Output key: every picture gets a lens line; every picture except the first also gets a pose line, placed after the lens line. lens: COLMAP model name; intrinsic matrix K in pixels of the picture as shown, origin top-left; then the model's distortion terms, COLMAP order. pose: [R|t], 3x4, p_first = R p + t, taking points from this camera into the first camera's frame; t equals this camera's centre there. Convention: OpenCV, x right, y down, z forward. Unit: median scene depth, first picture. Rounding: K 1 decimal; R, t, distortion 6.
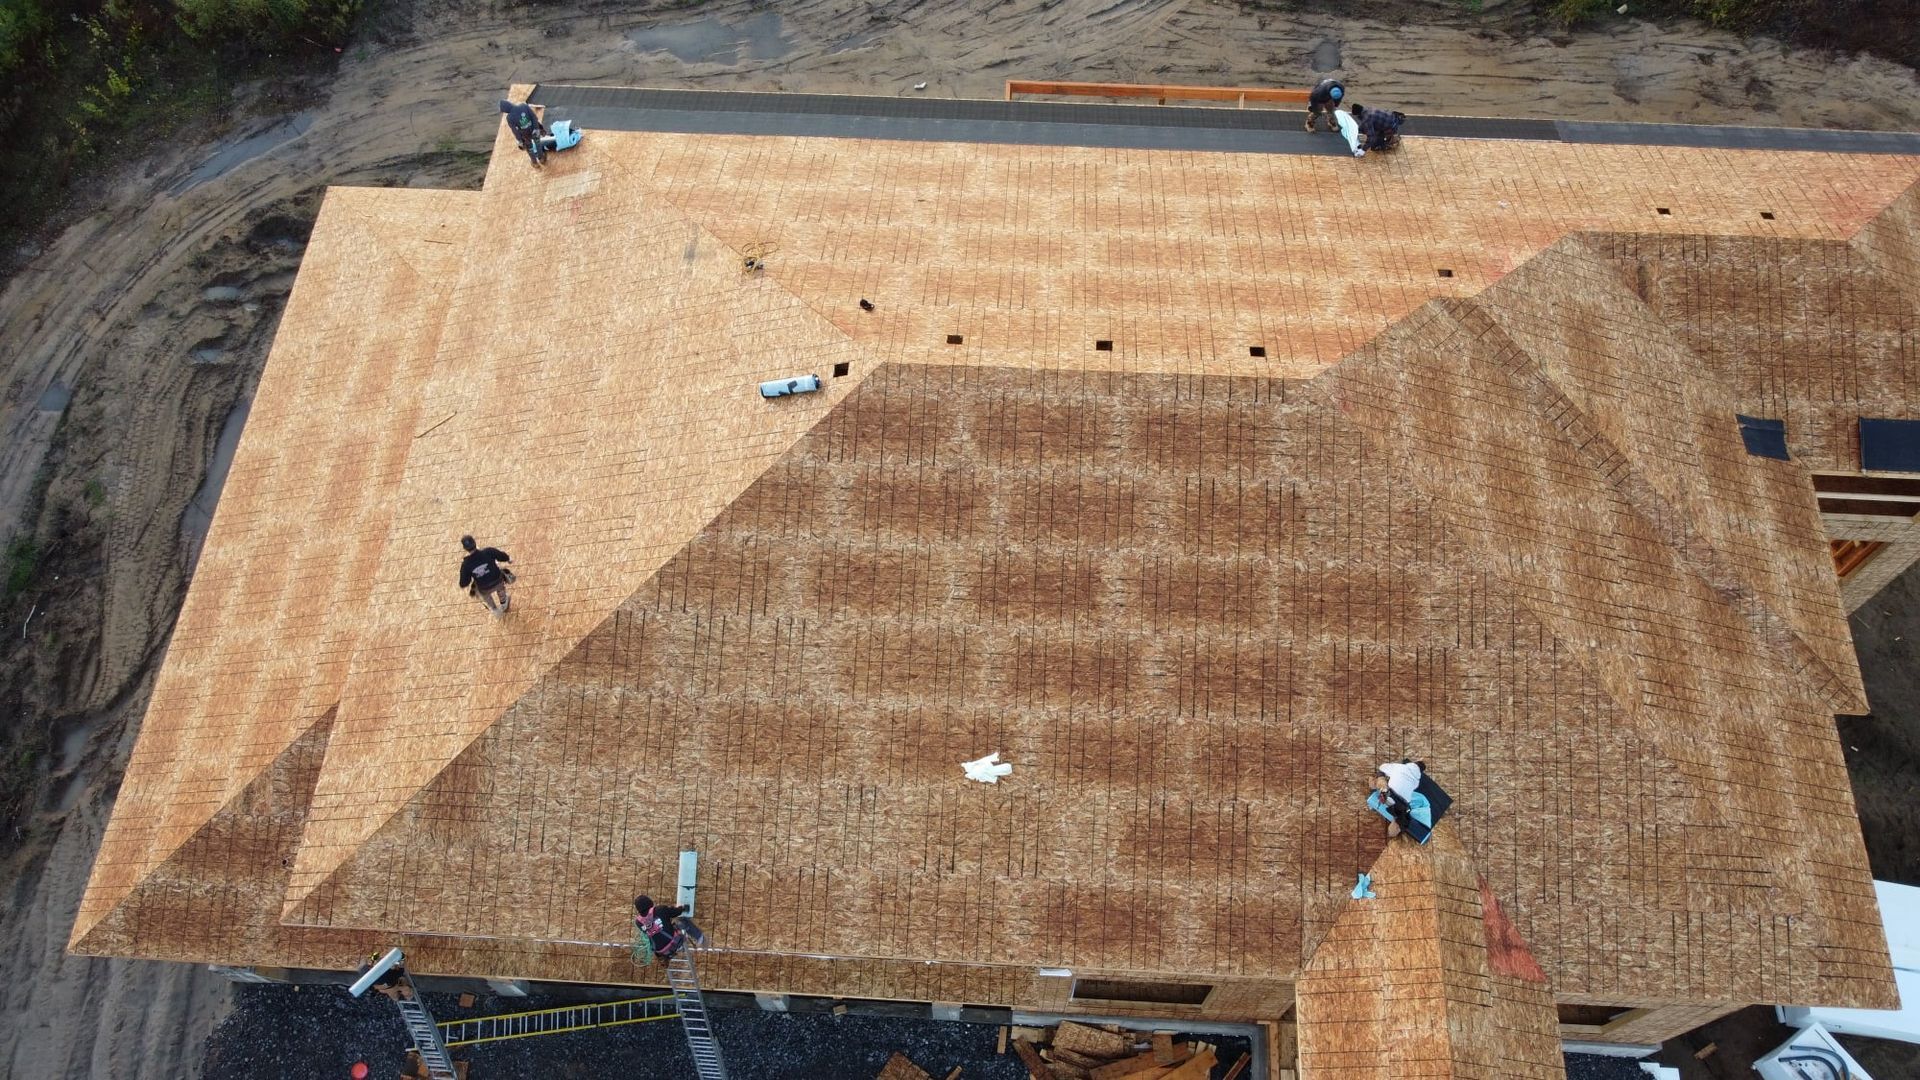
lens RADIAL K [[1498.6, 0, 949.6], [0, 1498.6, 544.3], [0, 0, 1]] dist [-0.010612, 0.008752]
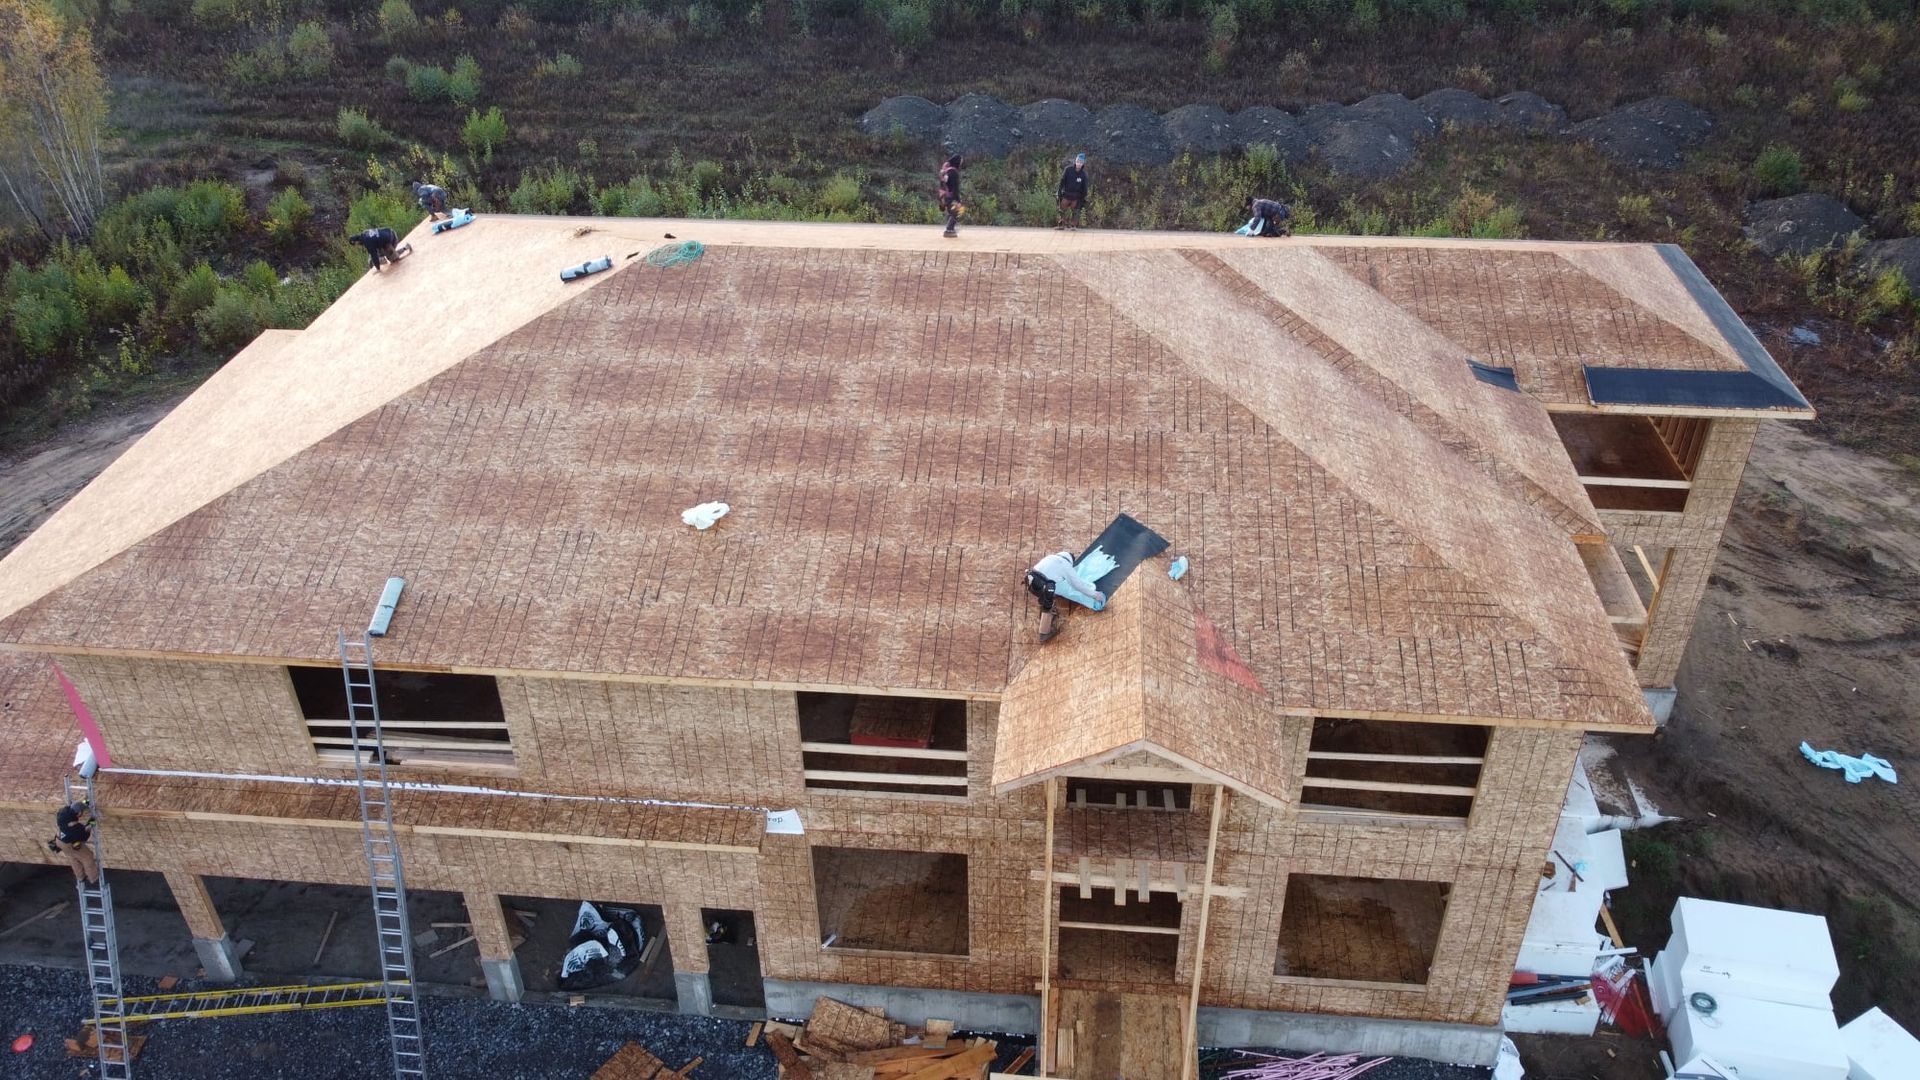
lens RADIAL K [[1498.6, 0, 955.5], [0, 1498.6, 545.5], [0, 0, 1]] dist [-0.010612, 0.008752]
pose [[0.999152, 0.024418, -0.033148, 0.223554], [-0.037389, 0.875235, -0.482250, 0.638223], [0.017237, 0.483080, 0.875406, 0.128942]]
